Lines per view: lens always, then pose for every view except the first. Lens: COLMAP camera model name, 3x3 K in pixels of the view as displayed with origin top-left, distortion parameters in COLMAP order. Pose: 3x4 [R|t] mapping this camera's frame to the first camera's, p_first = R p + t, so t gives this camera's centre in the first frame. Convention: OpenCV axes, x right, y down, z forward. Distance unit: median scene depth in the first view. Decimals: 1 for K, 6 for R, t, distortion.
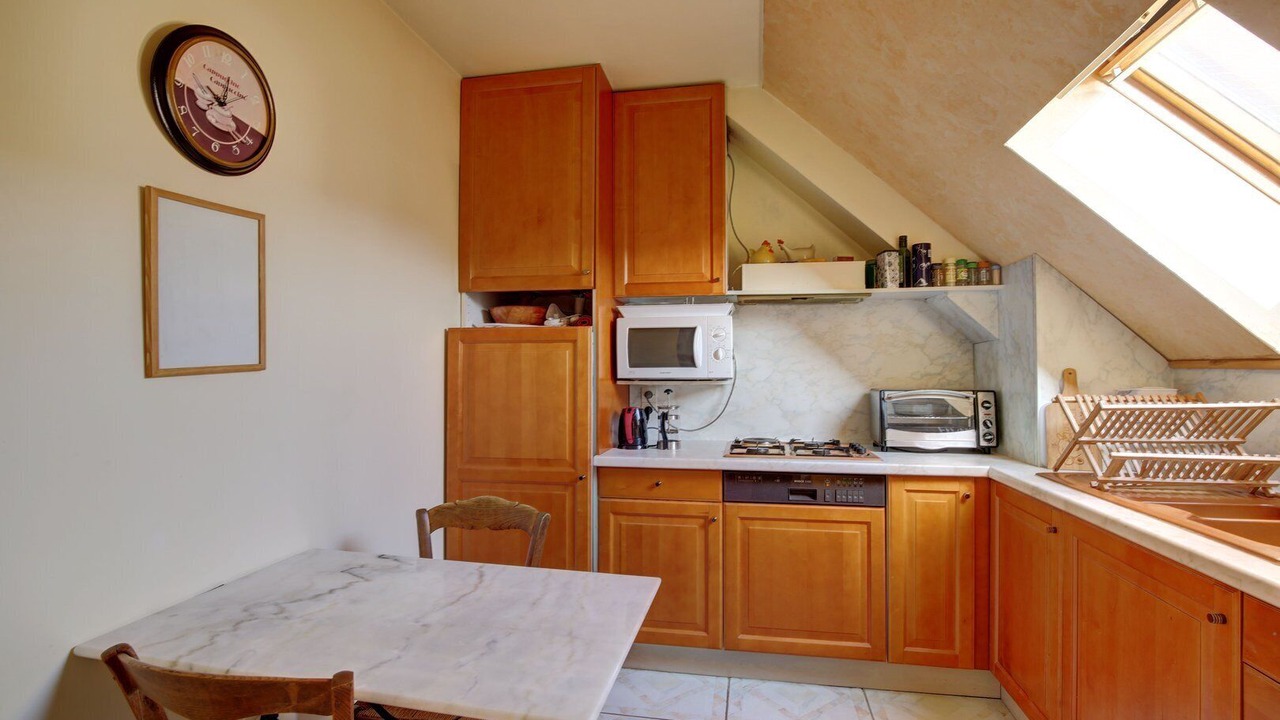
lens RADIAL K [[583.7, 0, 641.5], [0, 583.7, 361.6], [0, 0, 1]] dist [-0.040030, 0.006446]
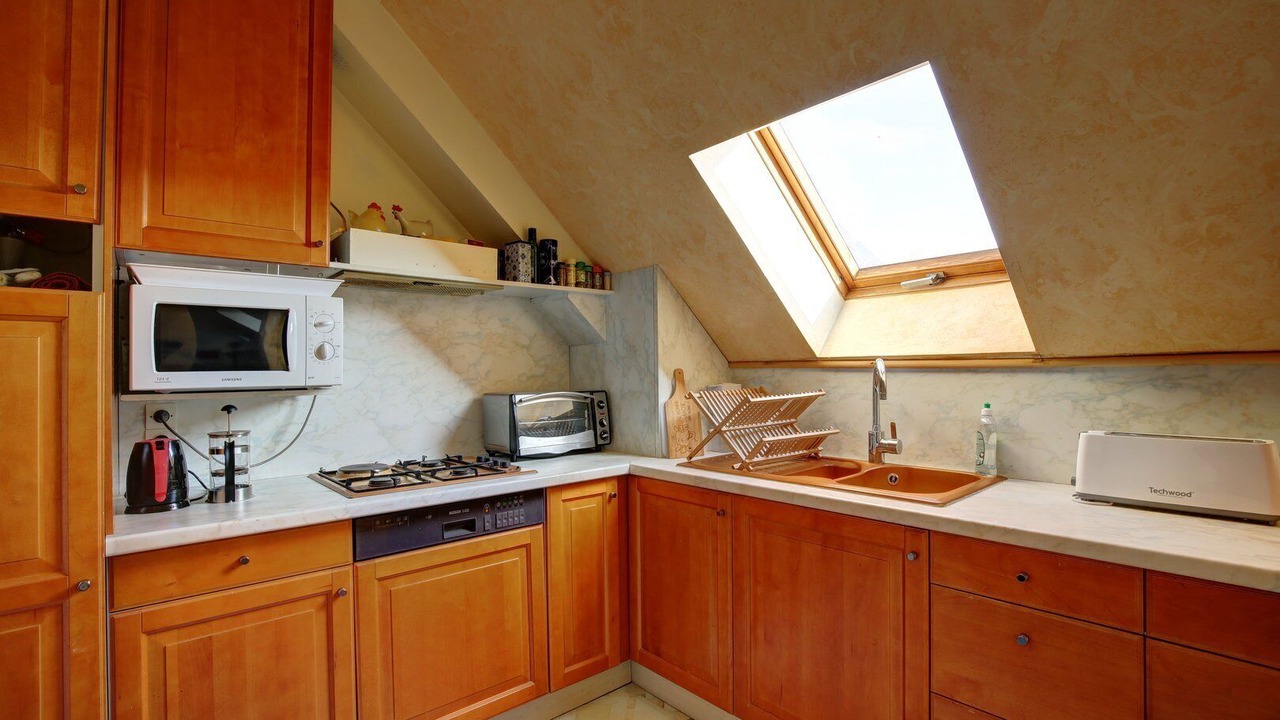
lens RADIAL K [[583.7, 0, 644.8], [0, 583.7, 360.2], [0, 0, 1]] dist [-0.040030, 0.006446]
pose [[0.610650, 0.007146, 0.791869, -0.191957], [0.001049, 0.999951, -0.009832, 0.005833], [-0.791900, 0.006835, 0.610612, 0.302142]]
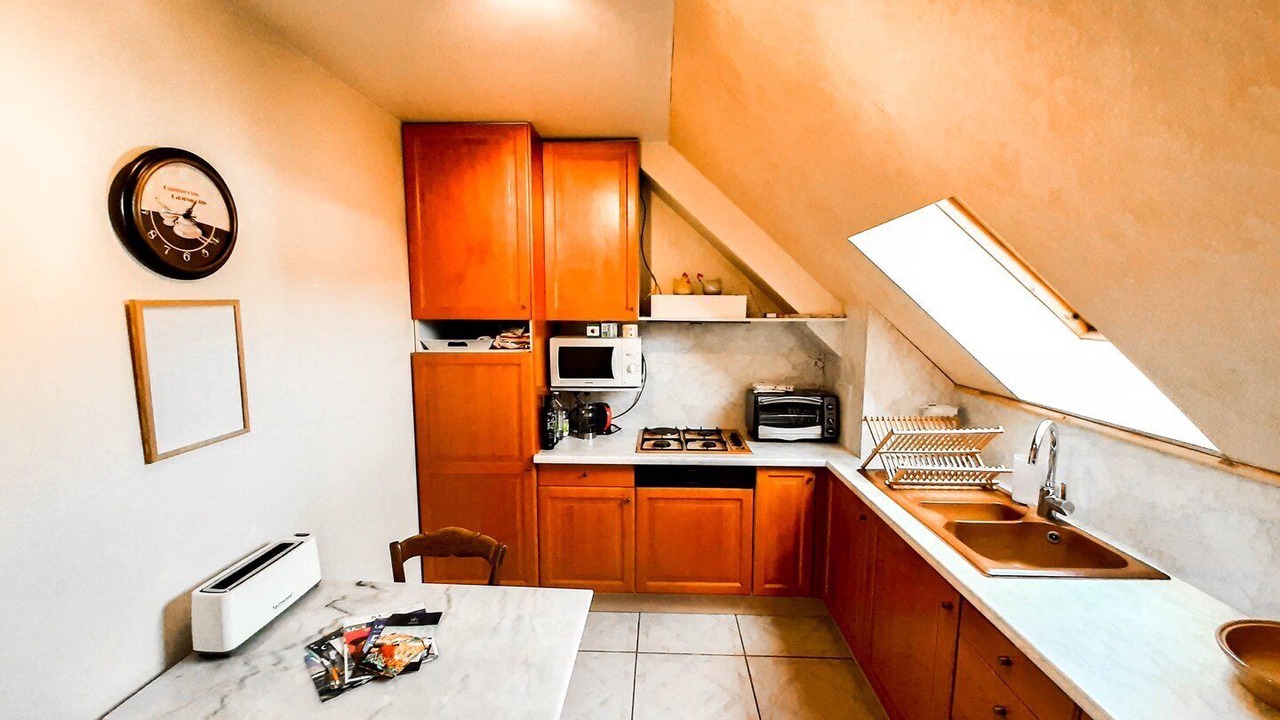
lens RADIAL K [[492.5, 0, 640.3], [0, 492.5, 370.8], [0, 0, 1]] dist [-0.019021, -0.000458]
pose [[0.989654, -0.014349, 0.142754, -0.001999], [-0.005077, 0.990860, 0.134795, -0.166671], [-0.143383, -0.134125, 0.980536, -0.051865]]
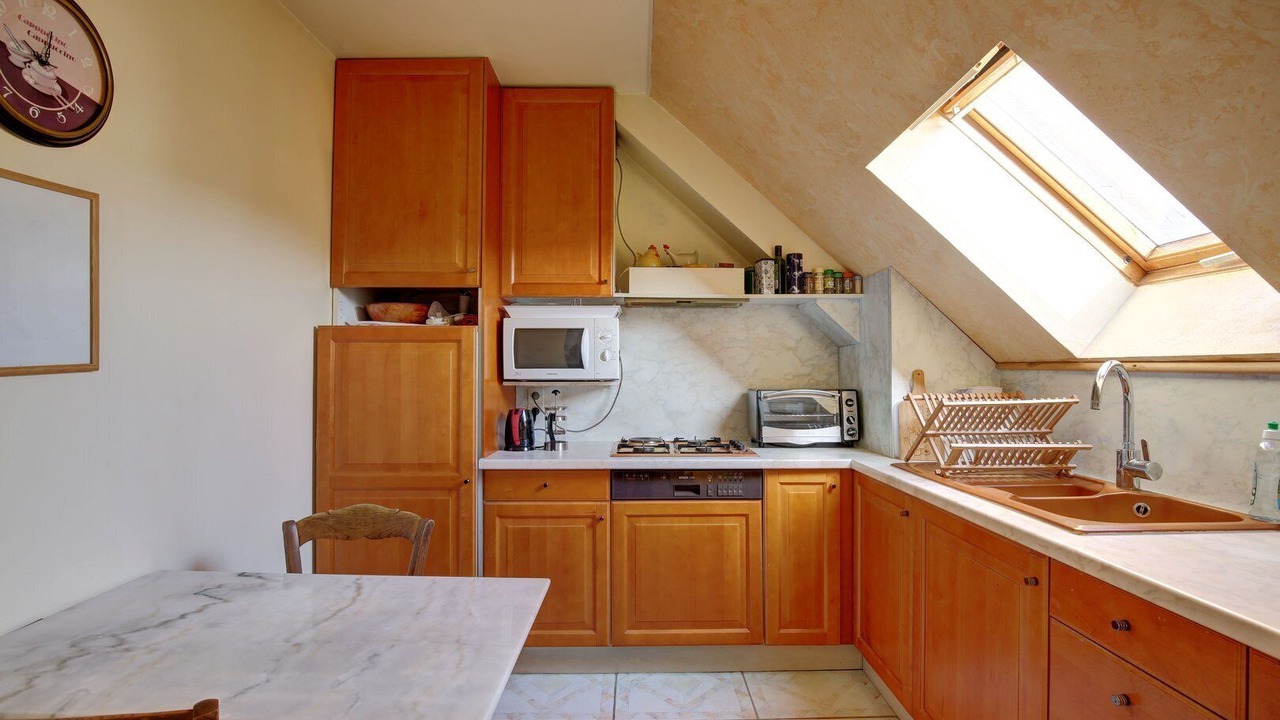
lens RADIAL K [[583.7, 0, 643.0], [0, 583.7, 361.2], [0, 0, 1]] dist [-0.040030, 0.006446]
pose [[0.980336, 0.003649, 0.197304, -0.005372], [-0.003135, 0.999991, -0.002917, 0.000383], [-0.197313, 0.002241, 0.980338, -0.007327]]
